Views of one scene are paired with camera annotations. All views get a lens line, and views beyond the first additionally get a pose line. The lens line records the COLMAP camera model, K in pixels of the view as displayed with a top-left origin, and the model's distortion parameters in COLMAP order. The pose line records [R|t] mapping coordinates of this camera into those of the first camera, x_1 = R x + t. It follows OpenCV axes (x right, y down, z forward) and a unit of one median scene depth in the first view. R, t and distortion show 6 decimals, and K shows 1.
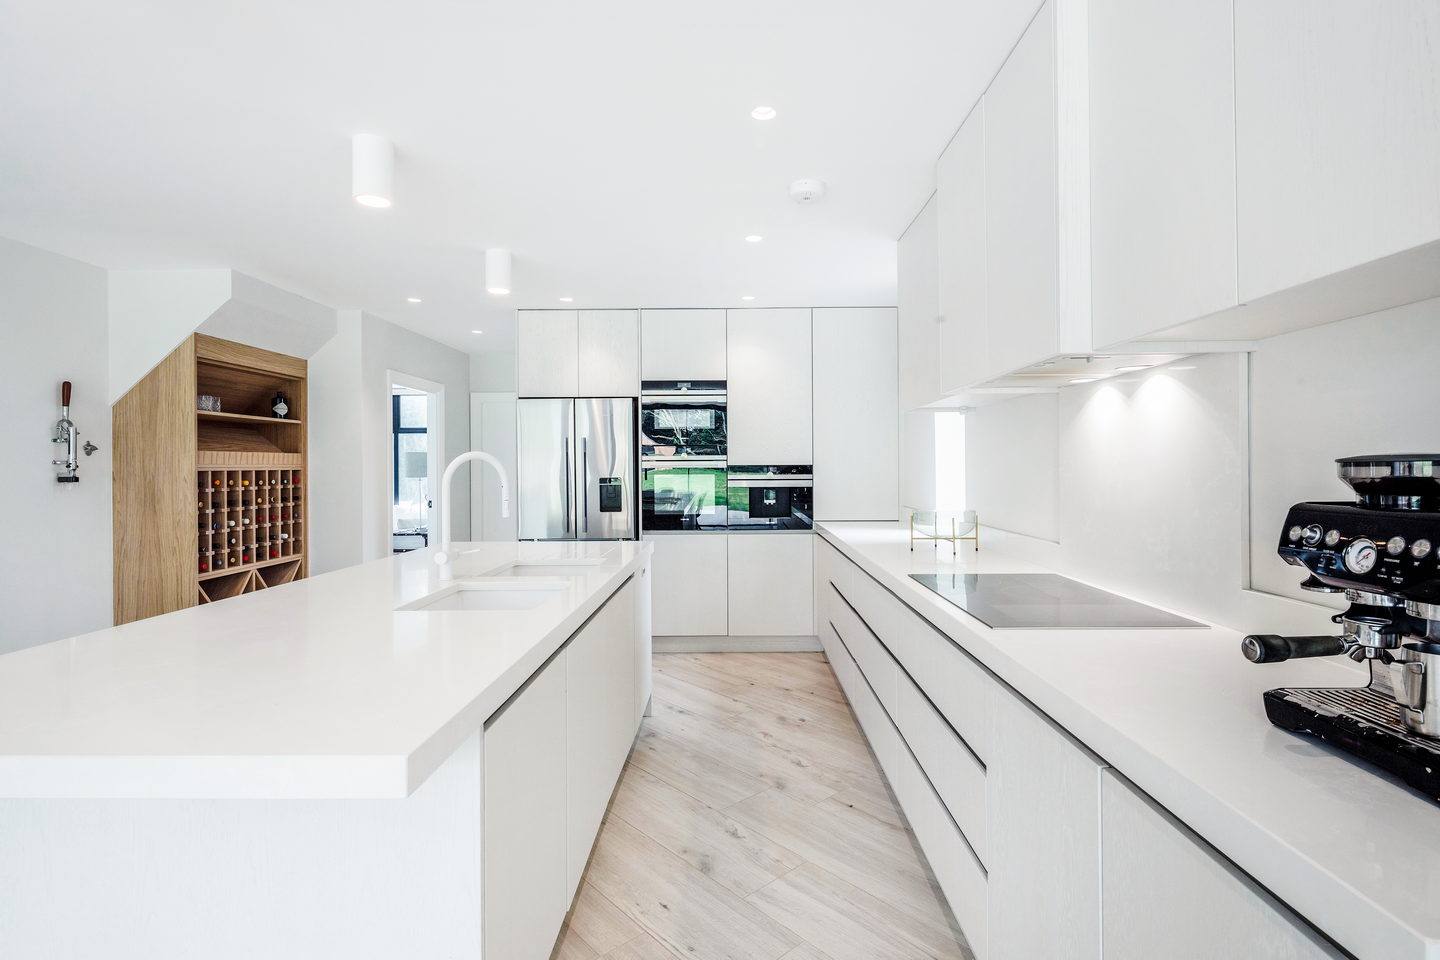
lens RADIAL K [[694.8, 0, 727.9], [0, 694.8, 467.8], [0, 0, 1]] dist [0.006556, -0.003100]
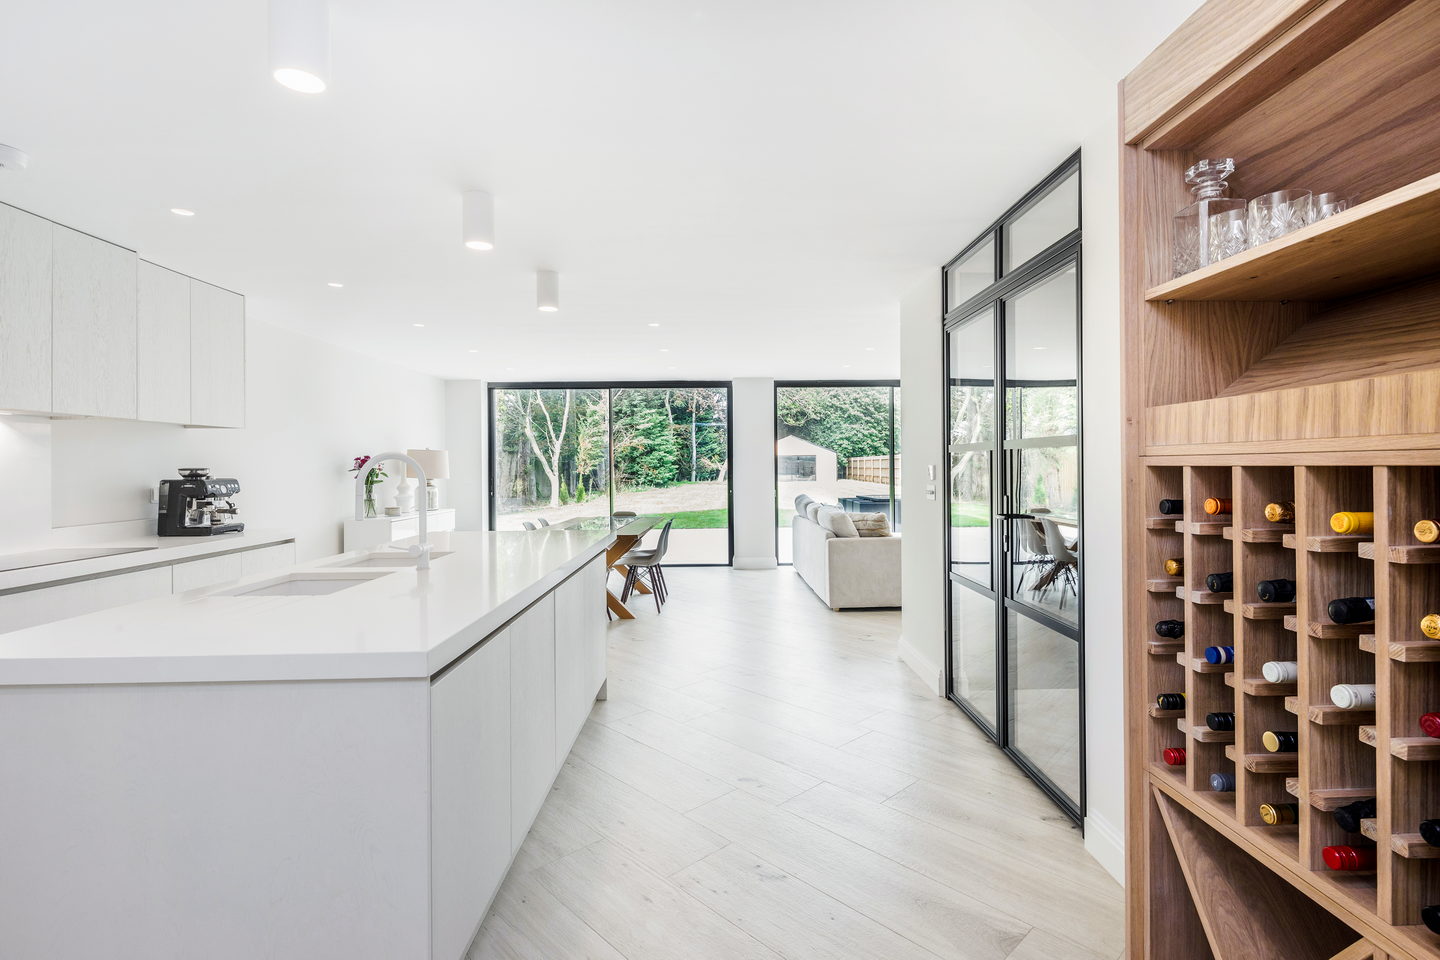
lens RADIAL K [[694.8, 0, 715.8], [0, 694.8, 465.2], [0, 0, 1]] dist [0.006556, -0.003100]
pose [[-0.999682, 0.014904, -0.020362, -0.543354], [0.014850, 0.999886, 0.002813, -0.000075], [0.020402, 0.002510, -0.999789, 1.361275]]
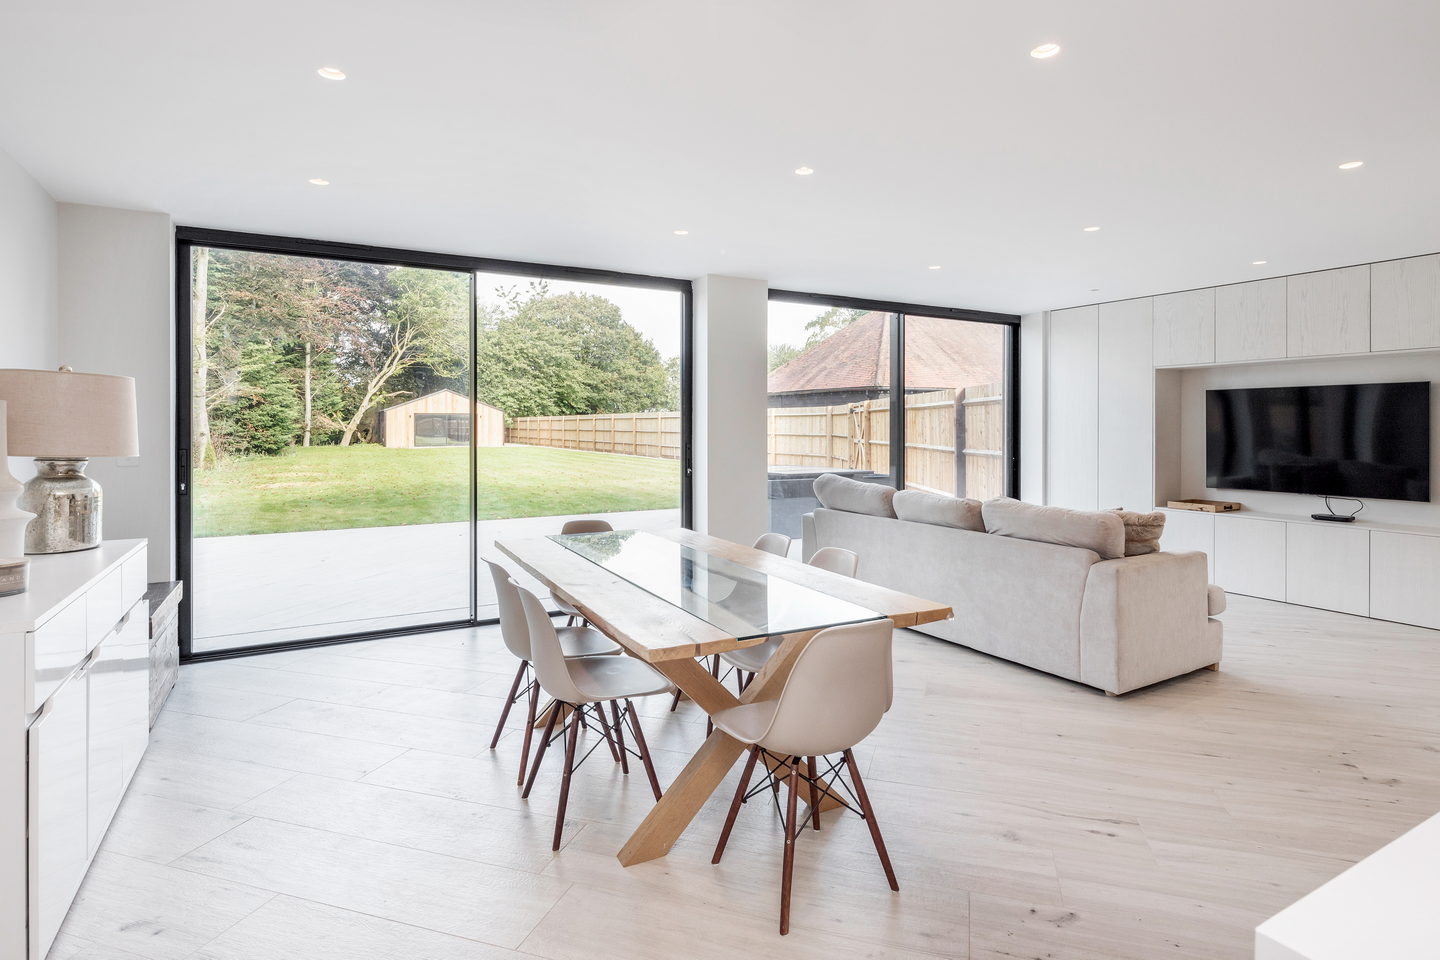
lens RADIAL K [[757.0, 0, 738.7], [0, 757.0, 428.1], [0, 0, 1]] dist [0.003213, 0.000116]
pose [[-0.856373, 0.007486, -0.516303, 0.055939], [0.003102, 0.999951, 0.009352, -0.001259], [0.516348, 0.006407, -0.856355, 0.334084]]
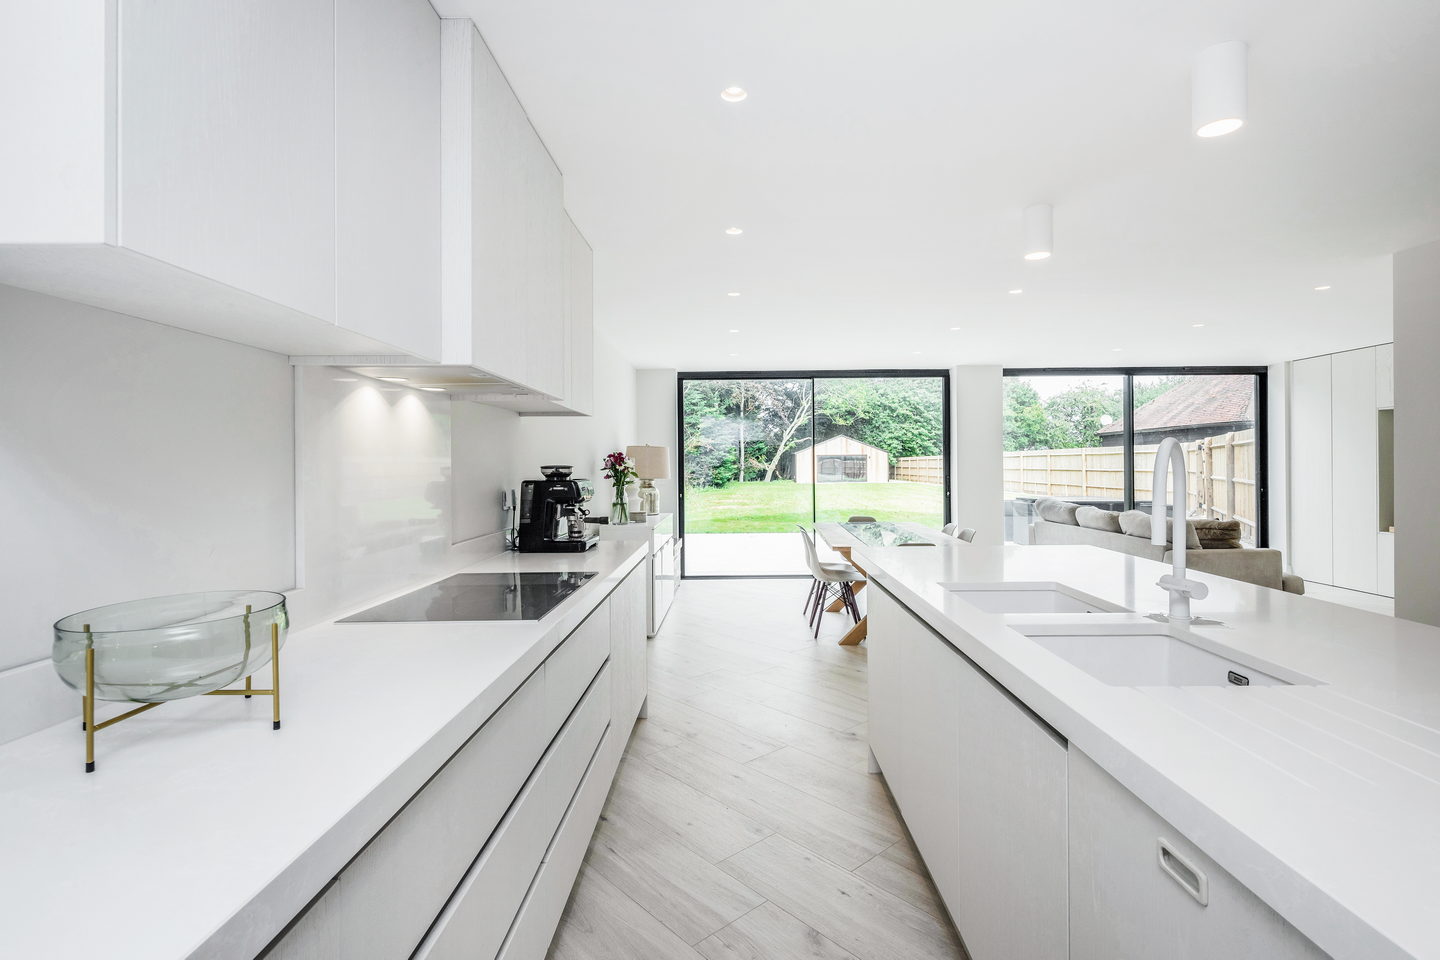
lens RADIAL K [[694.8, 0, 725.1], [0, 694.8, 471.2], [0, 0, 1]] dist [0.006556, -0.003100]
pose [[-0.999888, 0.014948, 0.001217, 0.040225], [0.014960, 0.999830, 0.010799, -0.003484], [-0.001055, 0.010816, -0.999941, 1.107515]]
